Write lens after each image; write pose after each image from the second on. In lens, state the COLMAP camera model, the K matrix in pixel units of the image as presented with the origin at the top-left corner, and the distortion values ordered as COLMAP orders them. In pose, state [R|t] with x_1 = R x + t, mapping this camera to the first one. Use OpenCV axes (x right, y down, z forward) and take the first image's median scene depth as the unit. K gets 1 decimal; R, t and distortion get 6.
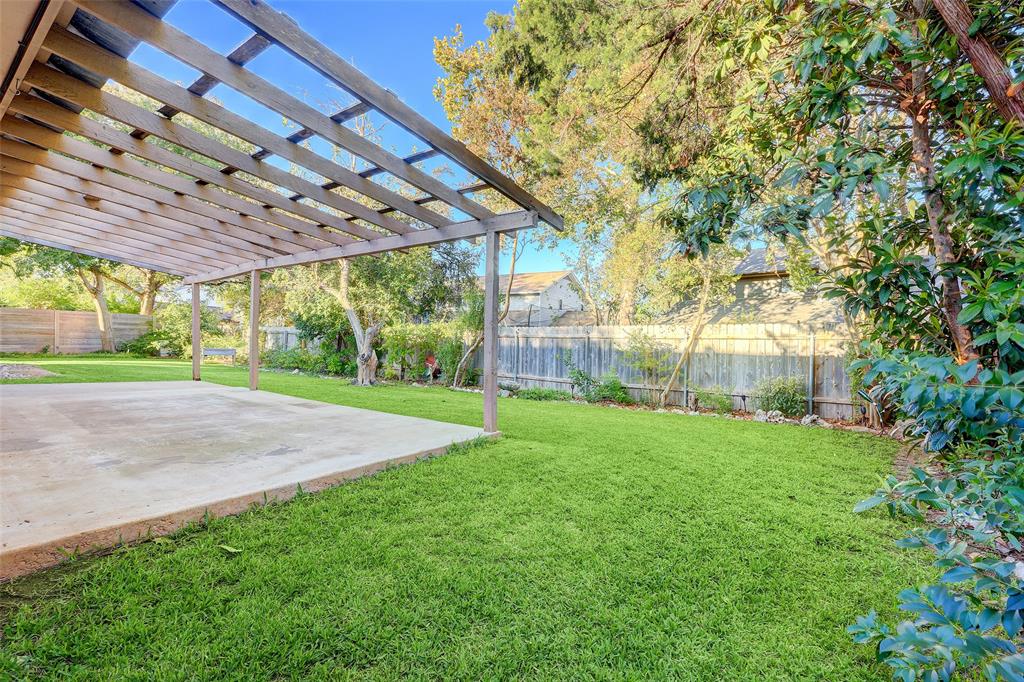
lens RADIAL K [[420.6, 0, 508.6], [0, 420.6, 344.4], [0, 0, 1]] dist [-0.001839, 0.000264]
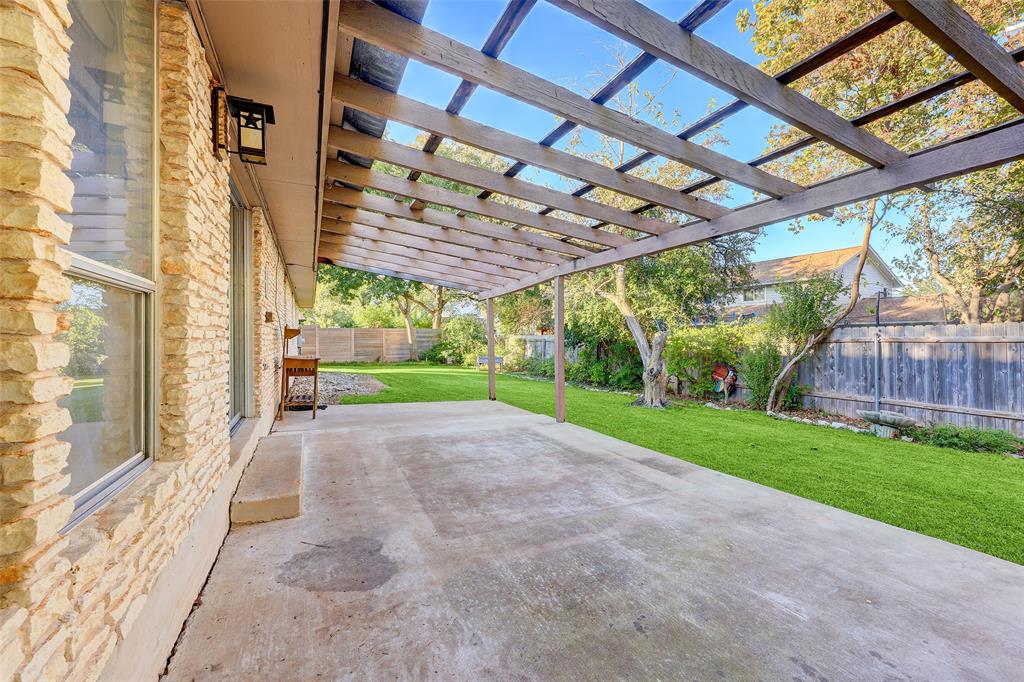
lens RADIAL K [[420.6, 0, 513.4], [0, 420.6, 339.7], [0, 0, 1]] dist [-0.001839, 0.000264]
pose [[0.866801, -0.028835, -0.497819, -0.126898], [0.021543, 0.999560, -0.020386, -0.017194], [0.498188, 0.006946, 0.867041, 0.111389]]
